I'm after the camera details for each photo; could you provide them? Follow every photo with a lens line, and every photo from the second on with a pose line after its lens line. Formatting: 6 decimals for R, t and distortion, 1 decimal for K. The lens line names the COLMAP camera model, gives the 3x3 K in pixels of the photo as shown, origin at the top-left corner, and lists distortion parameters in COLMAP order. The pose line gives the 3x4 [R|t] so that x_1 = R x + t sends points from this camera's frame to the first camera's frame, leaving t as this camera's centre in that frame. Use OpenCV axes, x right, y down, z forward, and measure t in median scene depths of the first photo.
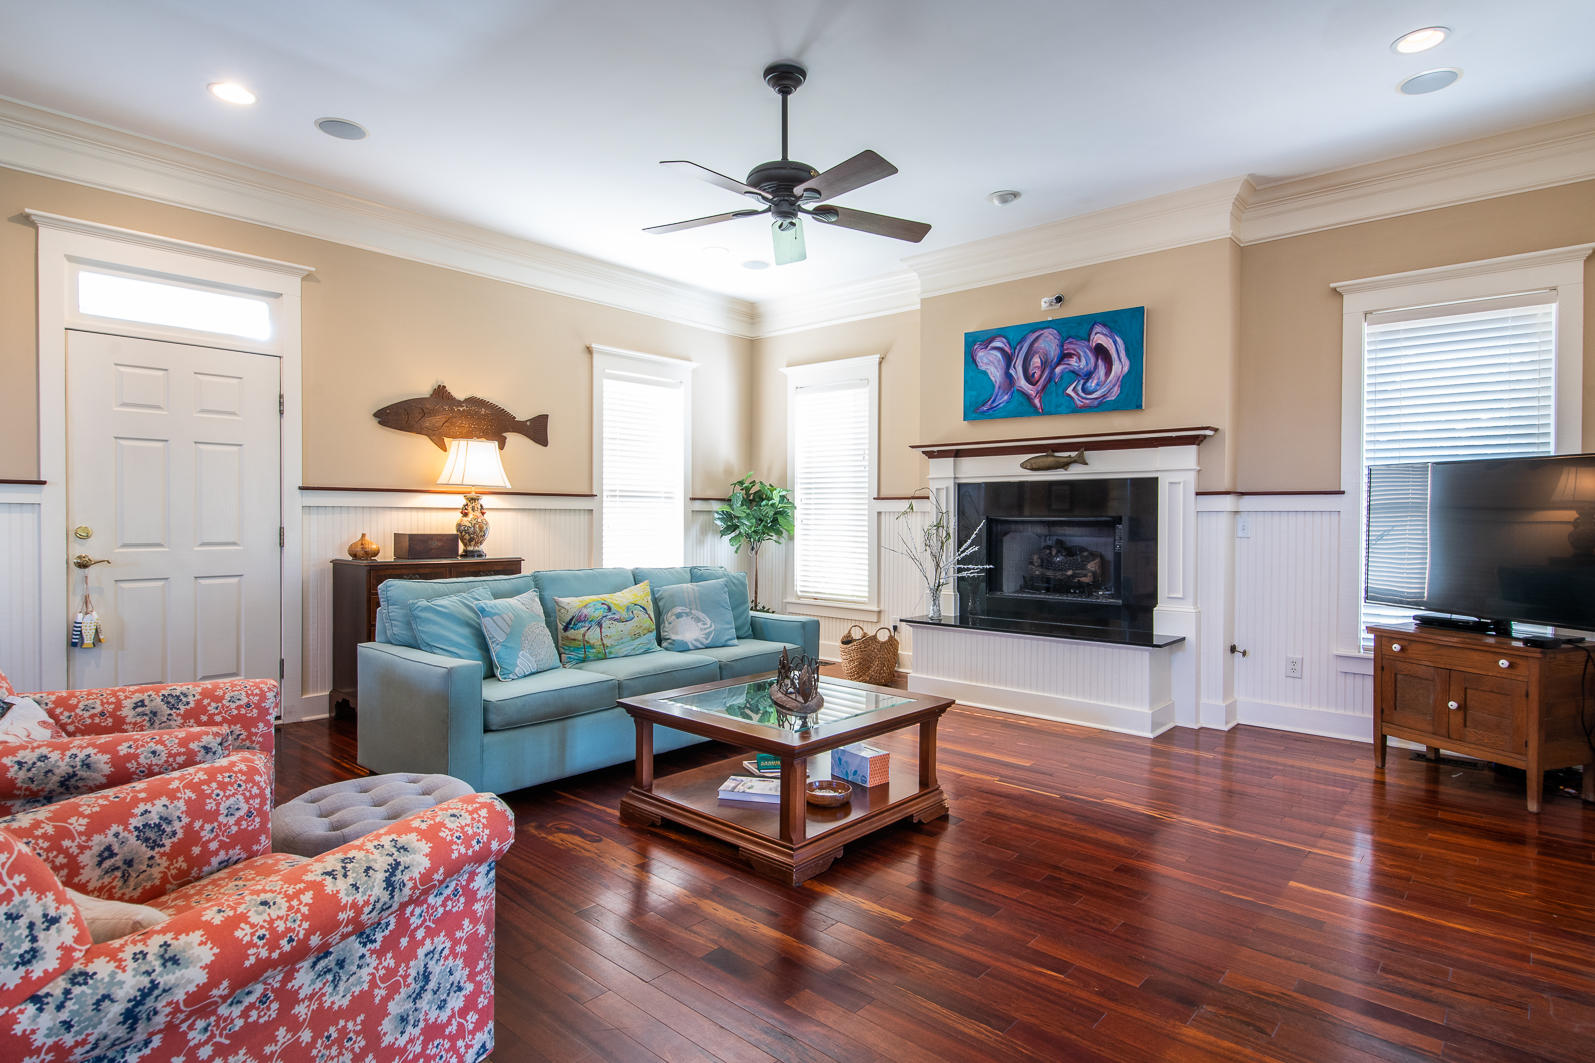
lens RADIAL K [[834.3, 0, 802.8], [0, 834.3, 528.6], [0, 0, 1]] dist [0.022591, -0.019032]
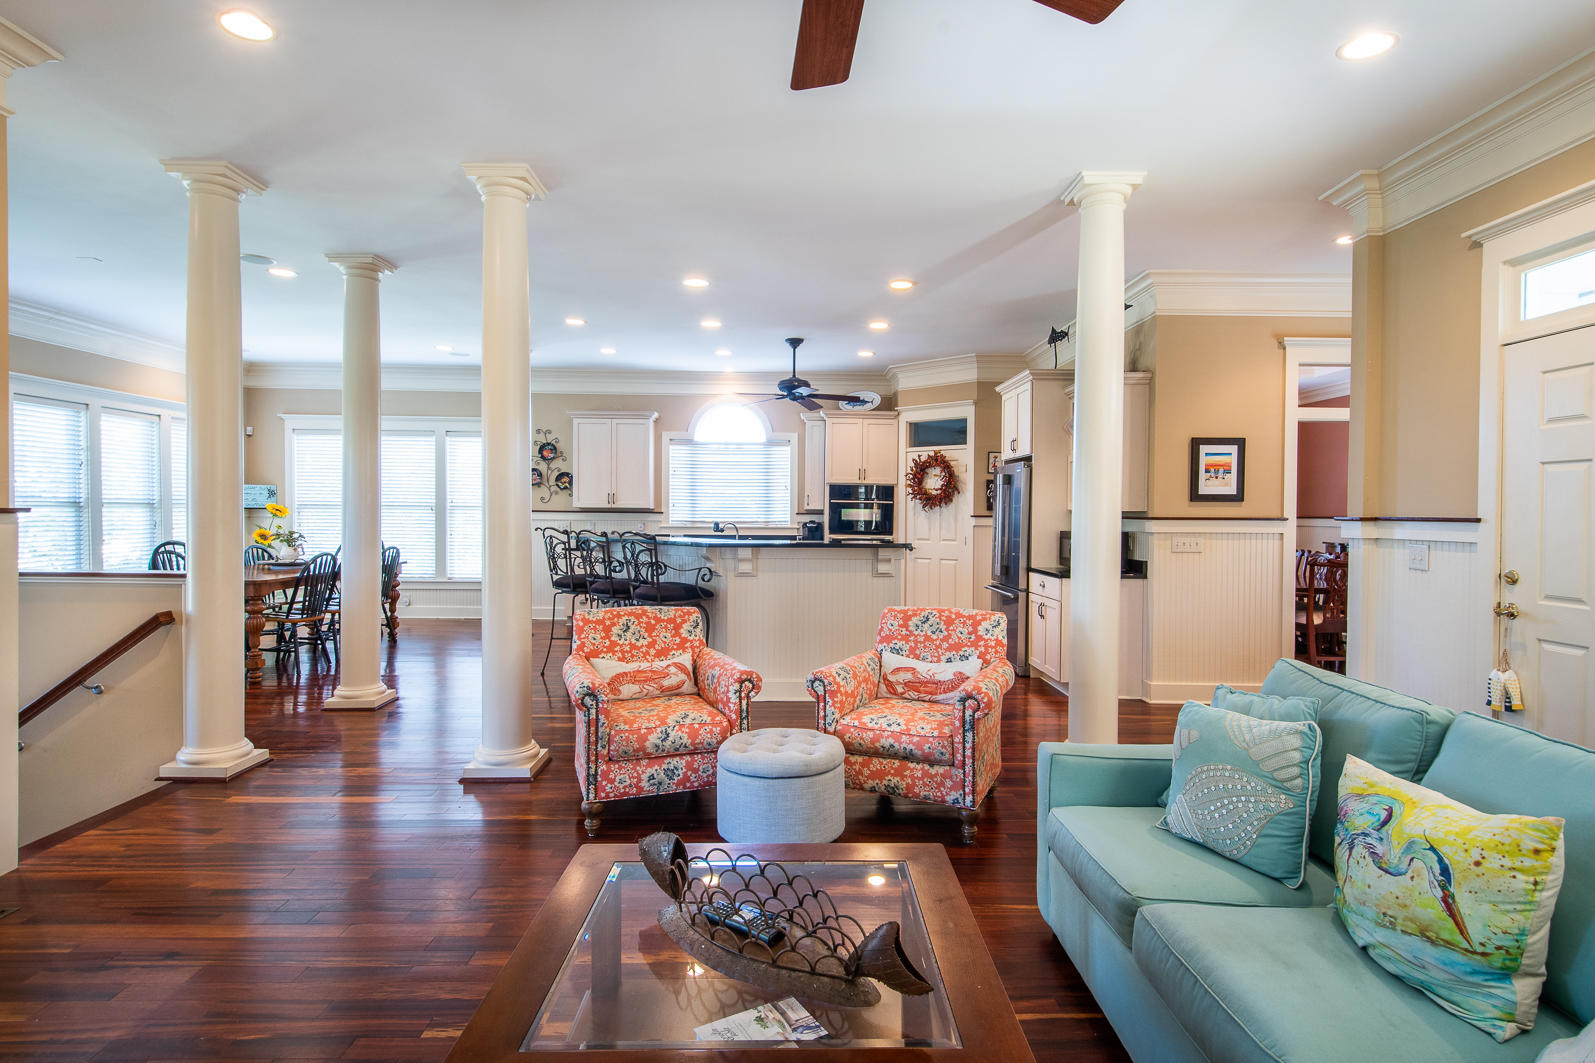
lens RADIAL K [[834.3, 0, 802.8], [0, 834.3, 528.6], [0, 0, 1]] dist [0.022591, -0.019032]
pose [[-0.735840, 0.003728, -0.677145, 0.200396], [-0.017164, 0.999561, 0.024155, -0.041521], [0.676938, 0.029397, -0.735453, 0.884215]]
